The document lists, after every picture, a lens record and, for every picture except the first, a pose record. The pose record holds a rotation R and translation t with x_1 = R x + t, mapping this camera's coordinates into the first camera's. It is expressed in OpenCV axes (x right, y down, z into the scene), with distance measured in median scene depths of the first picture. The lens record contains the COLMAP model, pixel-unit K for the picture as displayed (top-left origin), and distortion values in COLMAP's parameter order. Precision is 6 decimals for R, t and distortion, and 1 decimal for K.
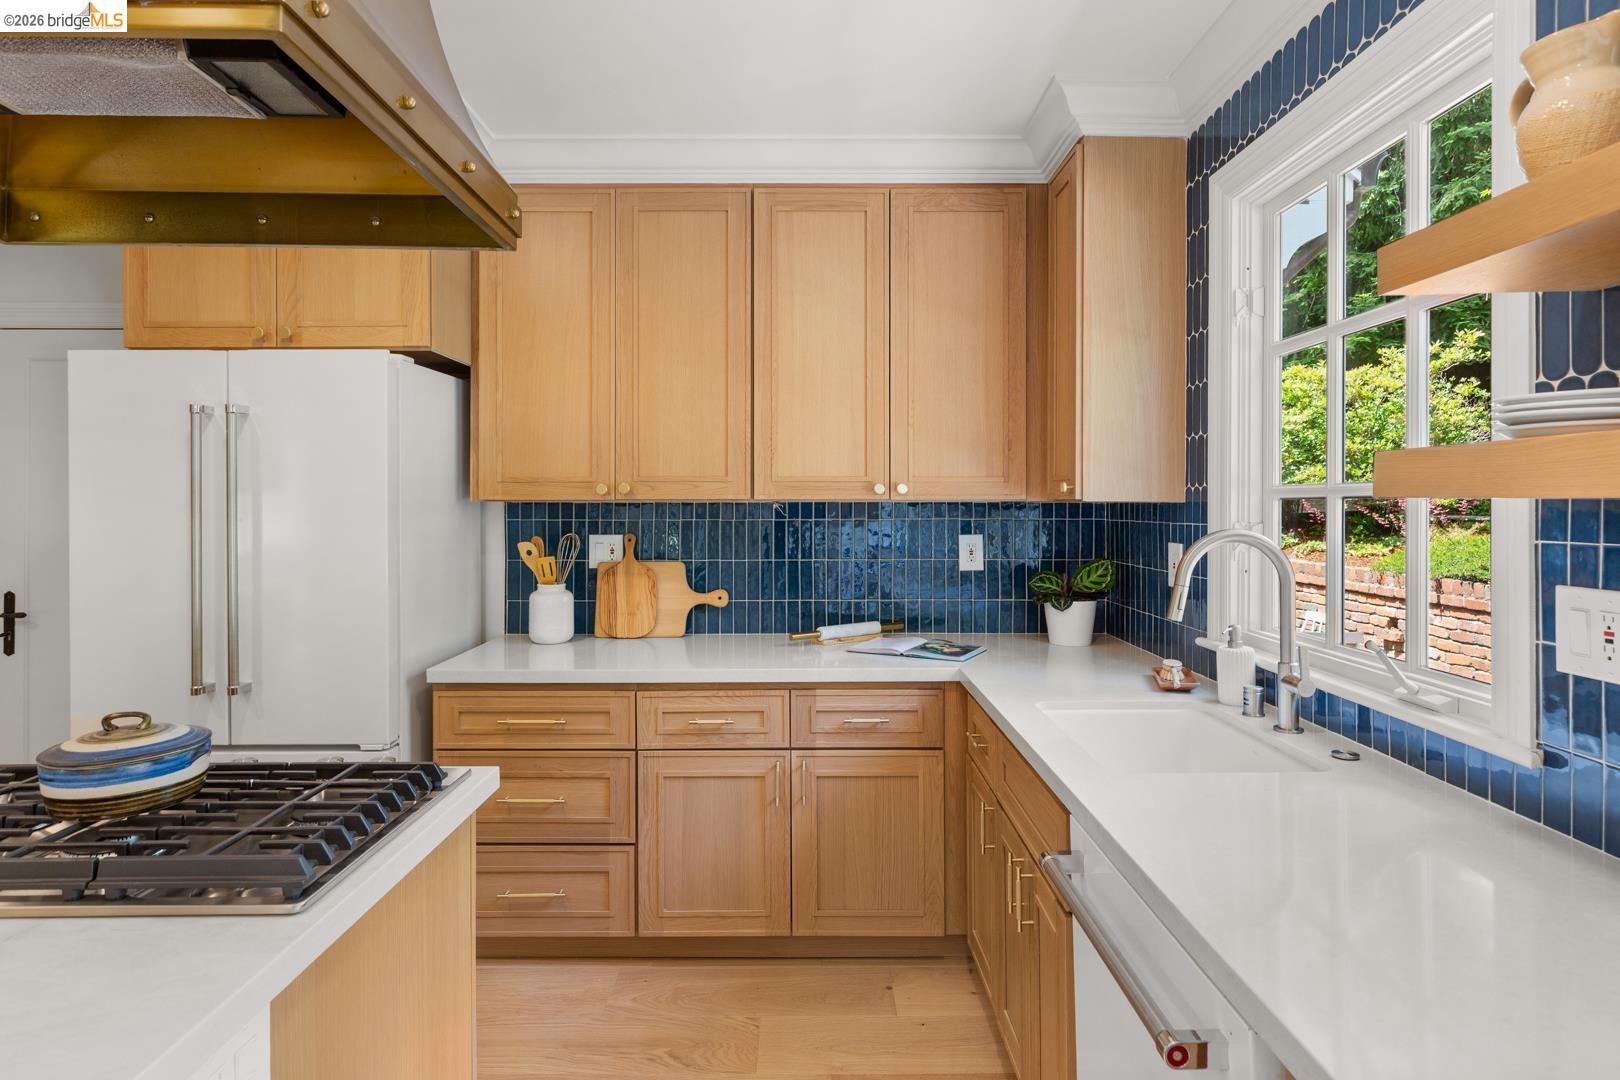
lens RADIAL K [[855.9, 0, 807.6], [0, 855.9, 504.5], [0, 0, 1]] dist [-0.001605, -0.000096]
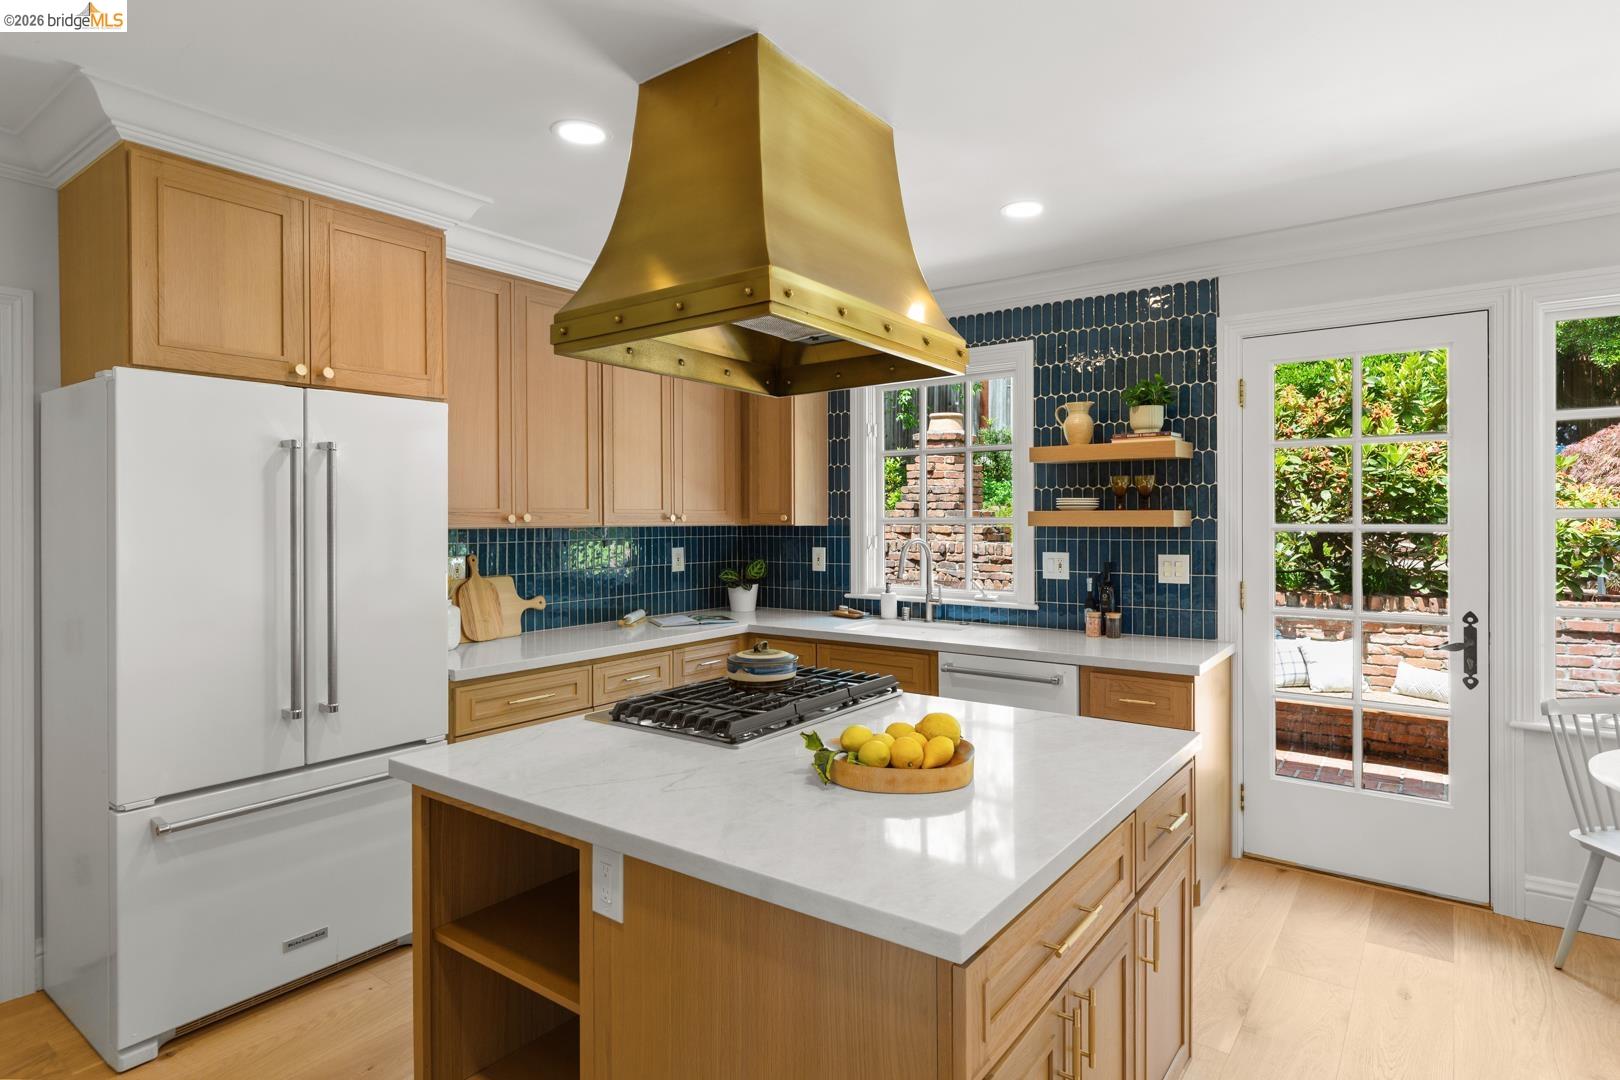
lens RADIAL K [[875.3, 0, 816.4], [0, 875.3, 515.6], [0, 0, 1]] dist [0.001484, 0.000045]
pose [[0.591077, 0.001941, 0.806613, -1.020796], [0.004440, 0.999974, -0.005660, -0.012693], [-0.806603, 0.006927, 0.591053, -0.120425]]
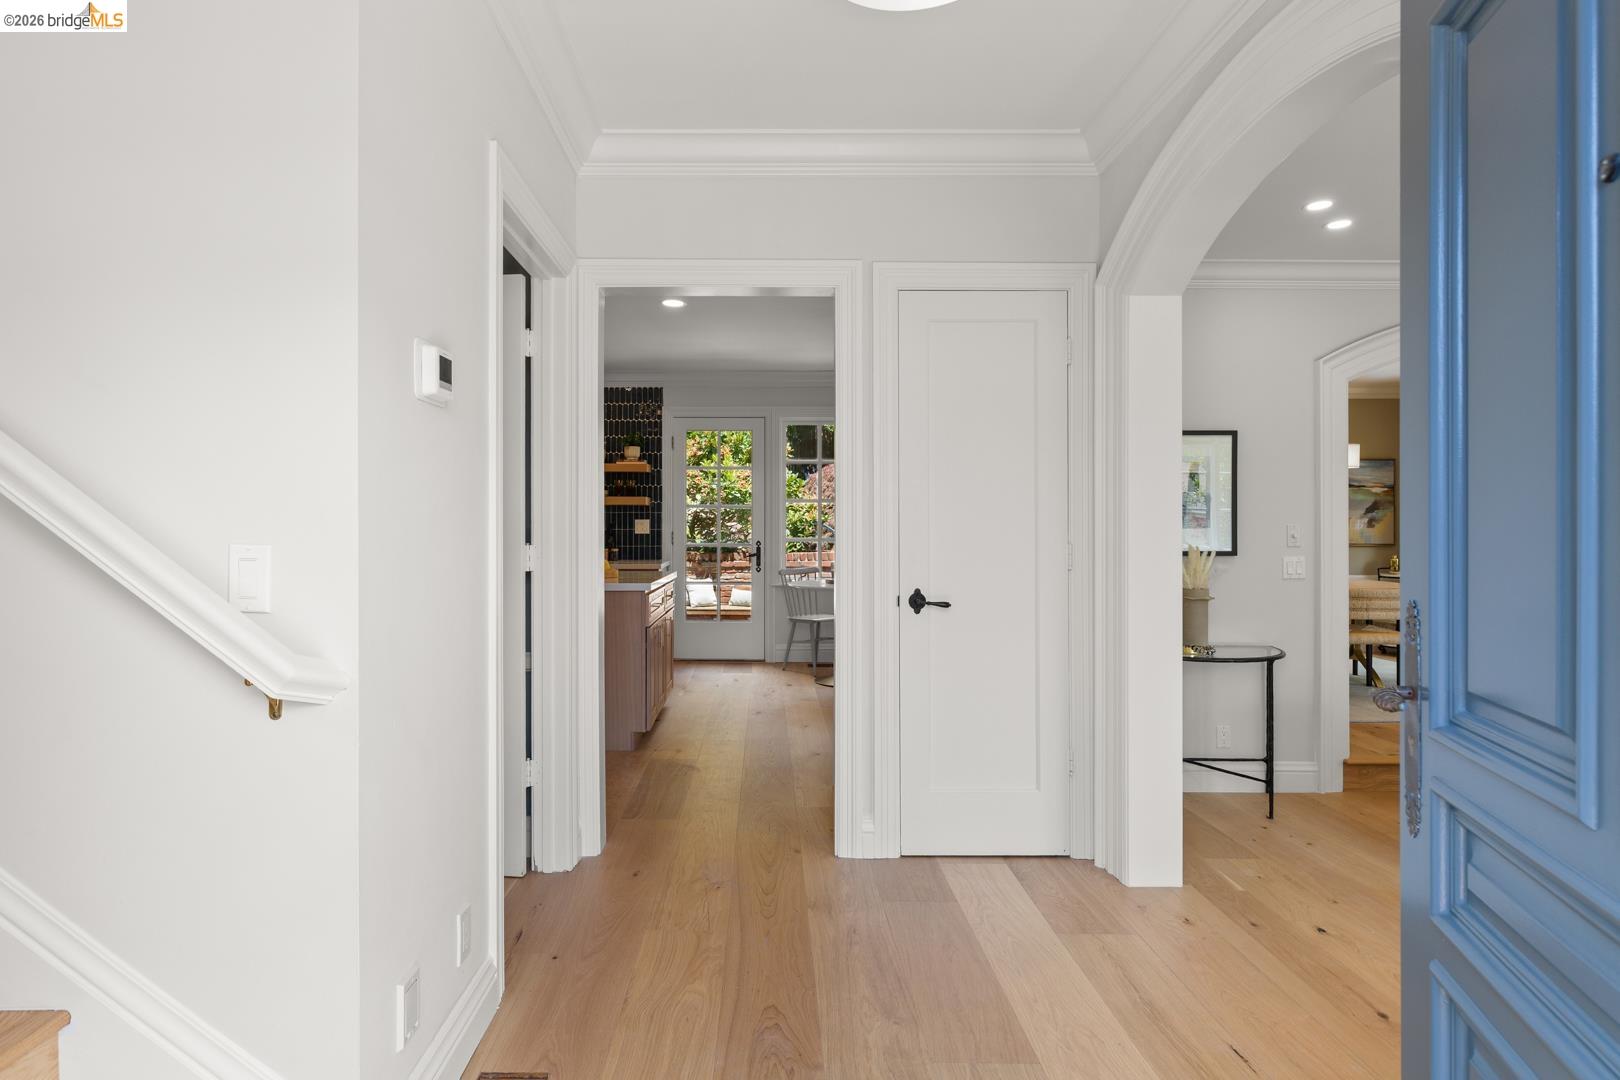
lens RADIAL K [[847.5, 0, 810.0], [0, 847.5, 540.0], [0, 0, 1]] dist [0.002619, 0.000442]
pose [[-0.049537, -0.013612, 0.998680, -2.294755], [0.001455, 0.999905, 0.013701, 0.070787], [-0.998771, 0.002132, -0.049513, -0.162257]]
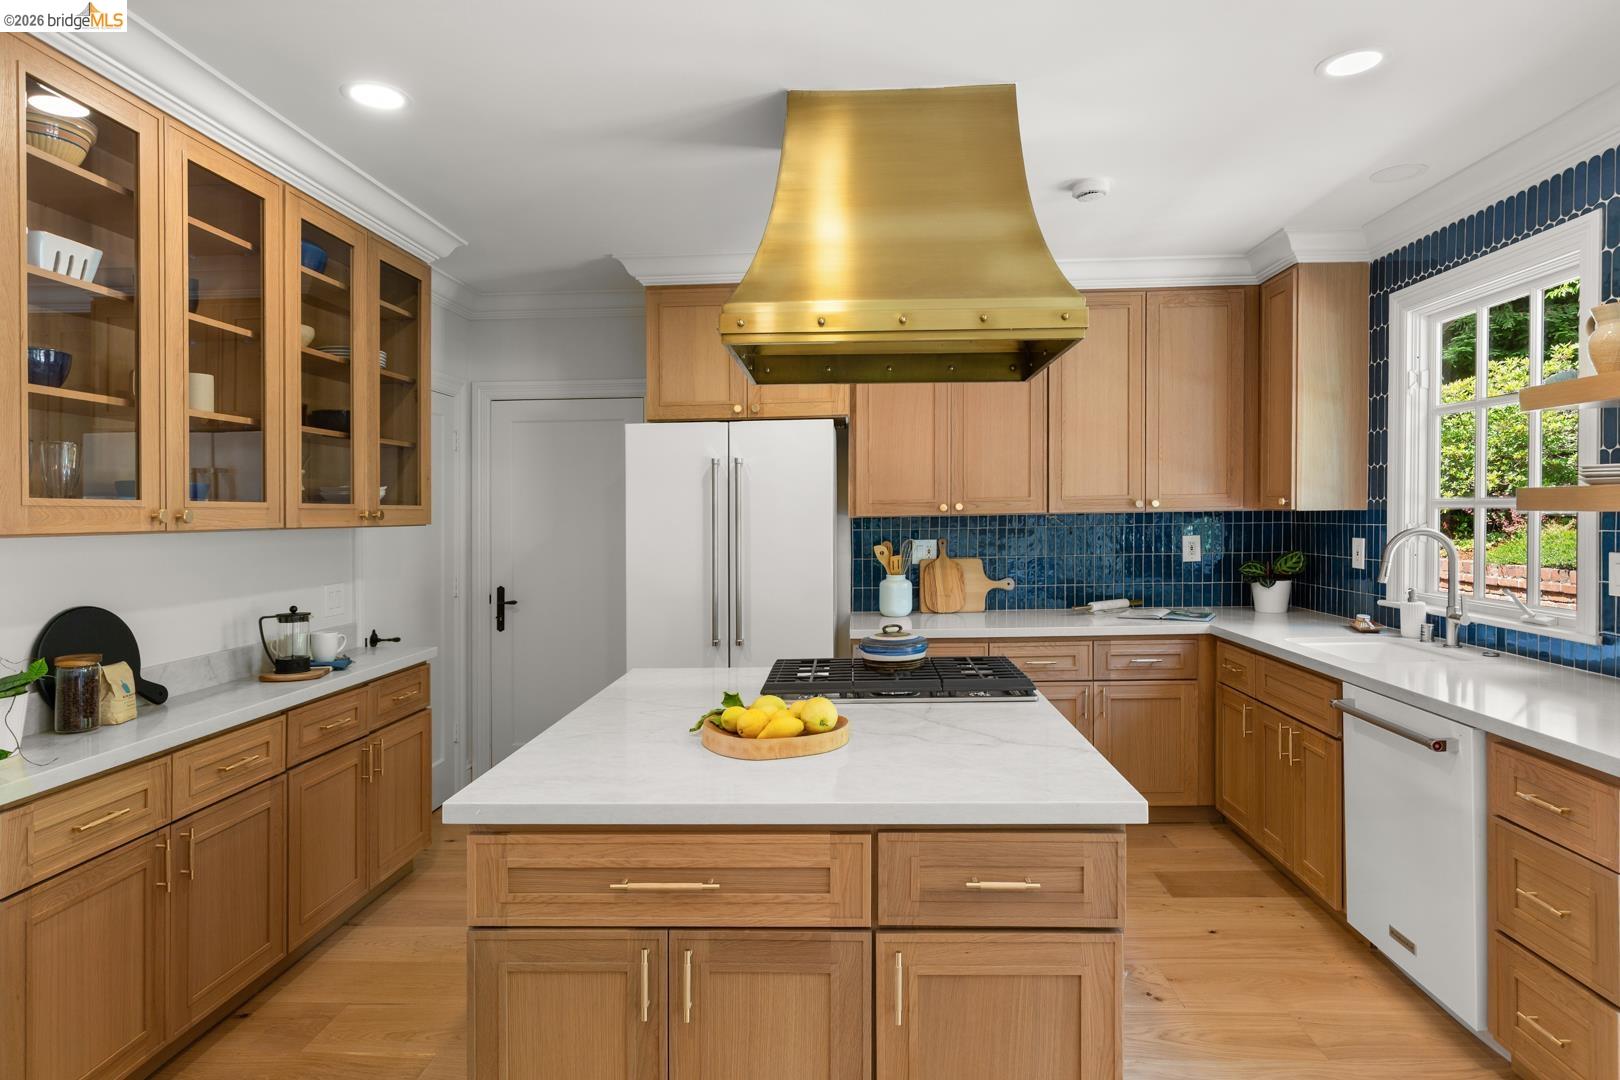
lens RADIAL K [[896.6, 0, 810.0], [0, 896.6, 540.0], [0, 0, 1]] dist [-0.006292, -0.000877]
pose [[0.998860, -0.016325, -0.044867, -0.399612], [0.017766, 0.999334, 0.031889, -0.015605], [0.044317, -0.032650, 0.998484, -0.517871]]
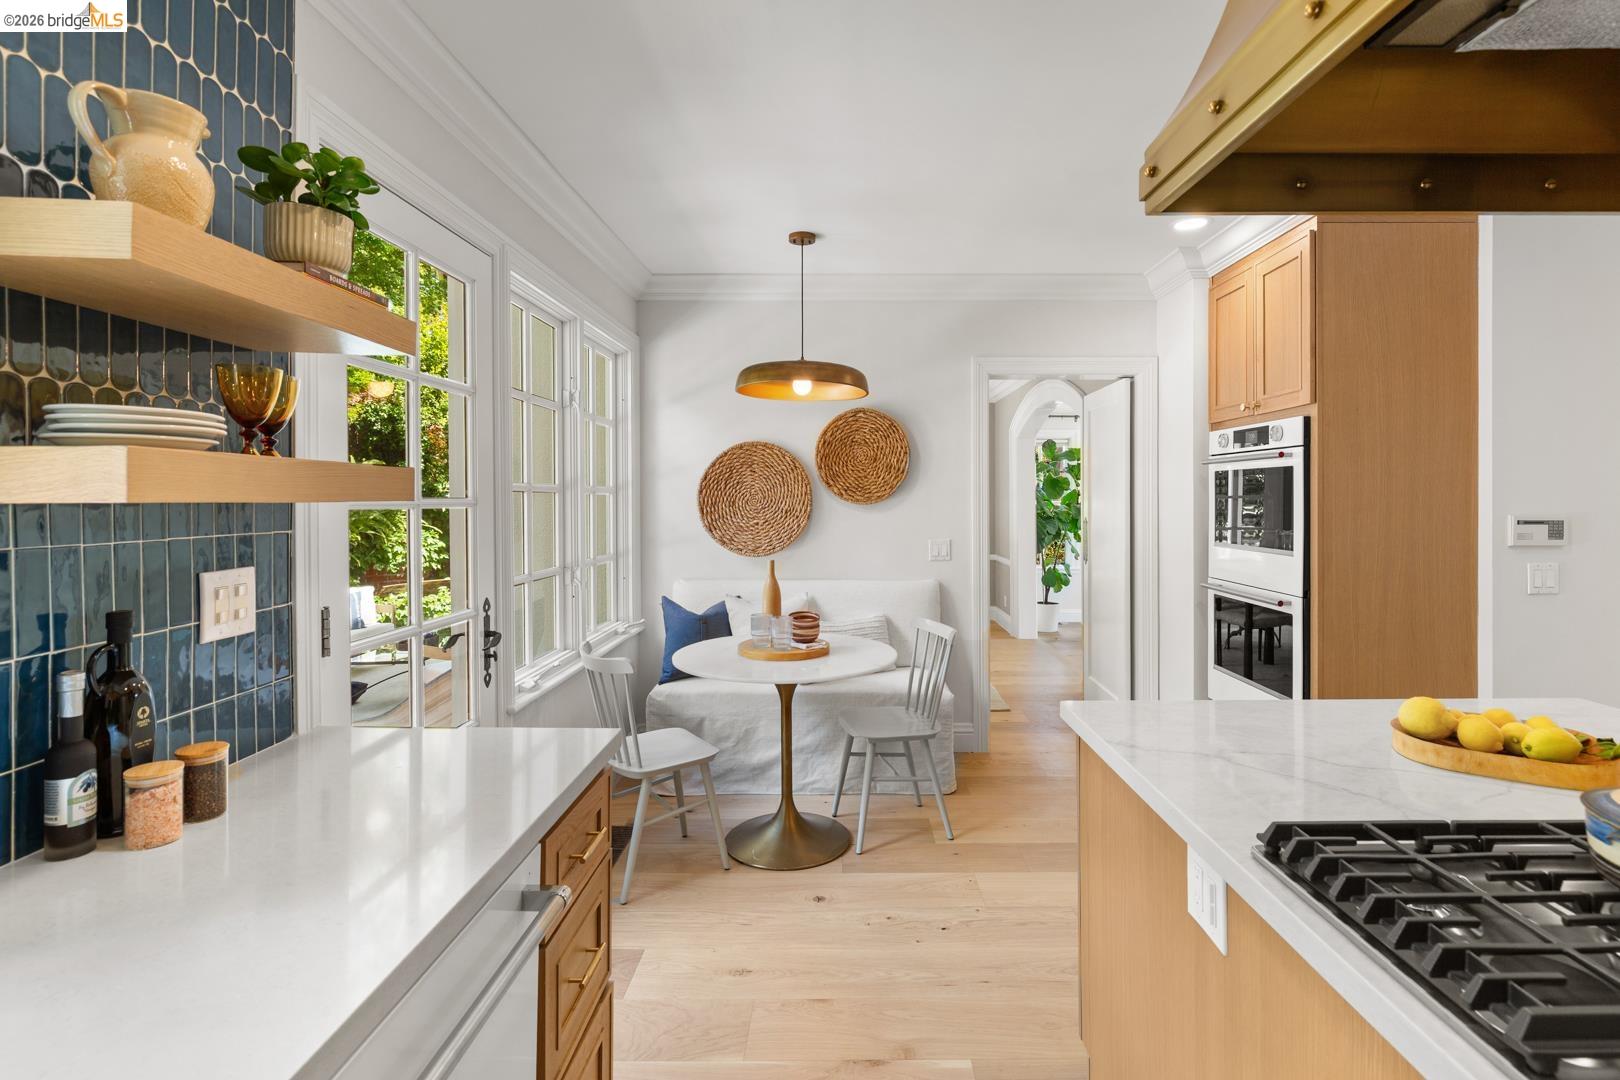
lens RADIAL K [[771.3, 0, 842.9], [0, 771.3, 502.6], [0, 0, 1]] dist [0.000604, 0.000258]
pose [[-0.999987, 0.004952, -0.000884, -0.010282], [0.004946, 0.999959, 0.007527, -0.003550], [0.000921, 0.007522, -0.999971, 0.733368]]
